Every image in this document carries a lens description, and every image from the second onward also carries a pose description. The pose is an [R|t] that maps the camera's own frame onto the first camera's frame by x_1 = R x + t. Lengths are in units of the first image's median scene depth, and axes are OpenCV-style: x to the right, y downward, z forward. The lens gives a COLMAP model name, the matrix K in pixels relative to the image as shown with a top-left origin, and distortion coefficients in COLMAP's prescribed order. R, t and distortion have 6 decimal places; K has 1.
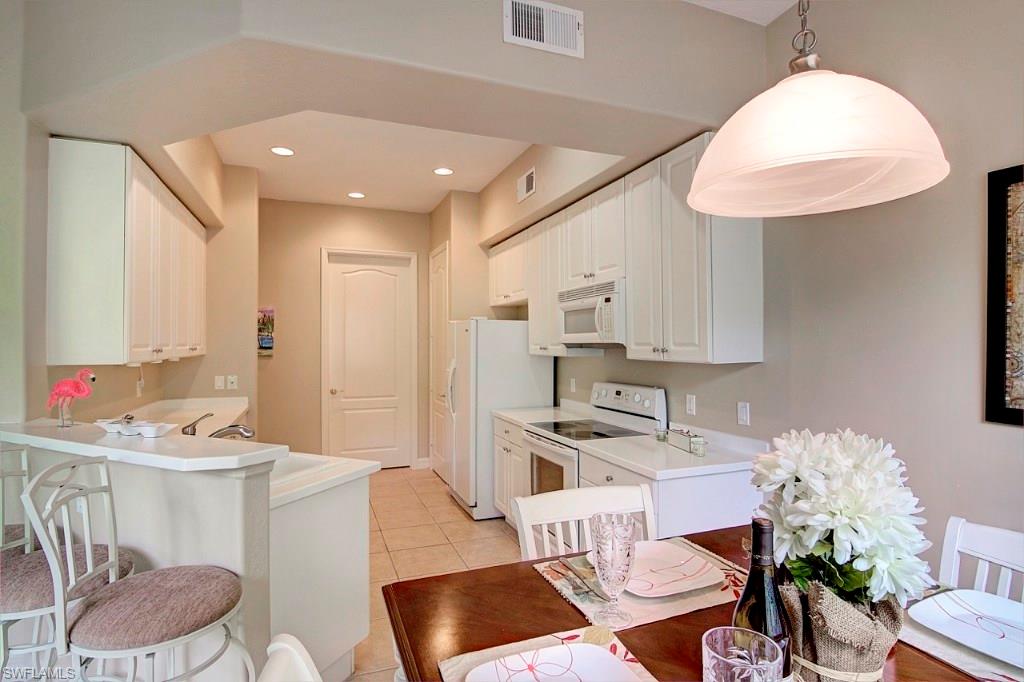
lens RADIAL K [[518.2, 0, 512.0], [0, 518.2, 341.0], [0, 0, 1]] dist [-0.015116, -0.000377]
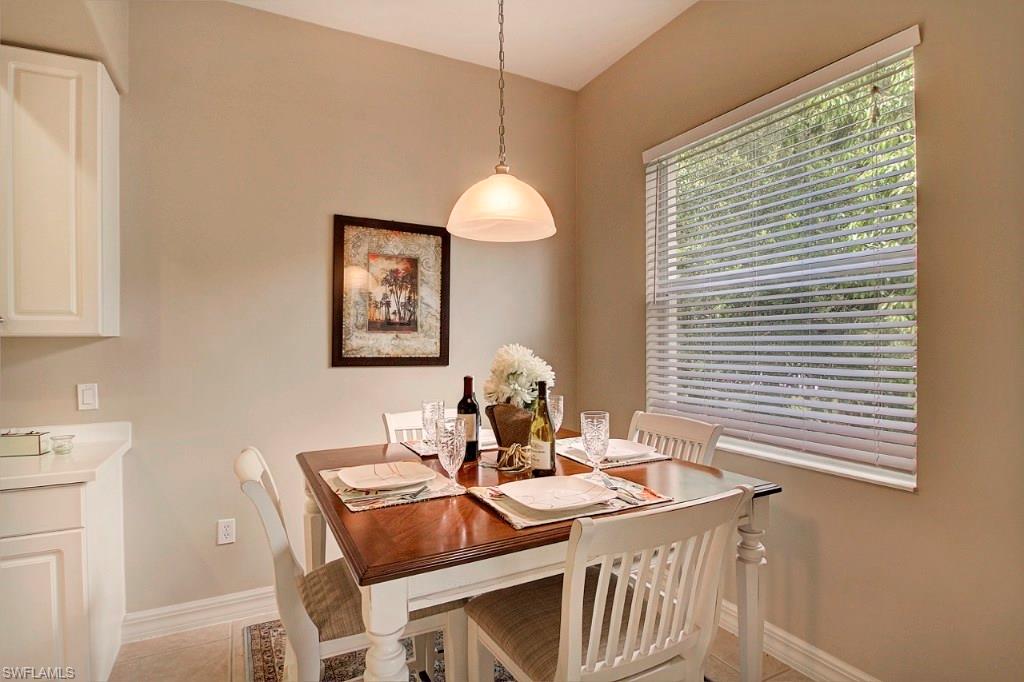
lens RADIAL K [[519.4, 0, 512.0], [0, 519.4, 341.0], [0, 0, 1]] dist [-0.010236, -0.000976]
pose [[-0.116267, 0.003618, 0.993211, -0.363118], [0.002167, 0.999992, -0.003389, 0.037925], [-0.993216, 0.001758, -0.116274, 0.290486]]
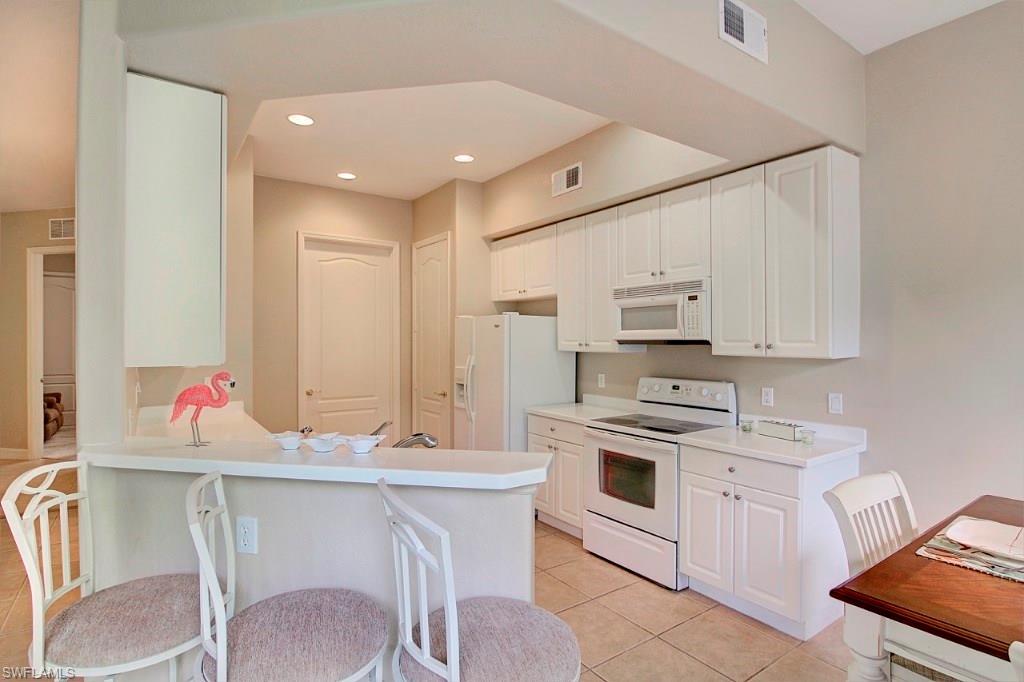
lens RADIAL K [[519.4, 0, 512.0], [0, 519.4, 341.0], [0, 0, 1]] dist [-0.010236, -0.000976]
pose [[0.970580, 0.002122, 0.240771, -0.361483], [-0.003951, 0.999967, 0.007113, 0.000681], [-0.240748, -0.007855, 0.970556, 0.068302]]
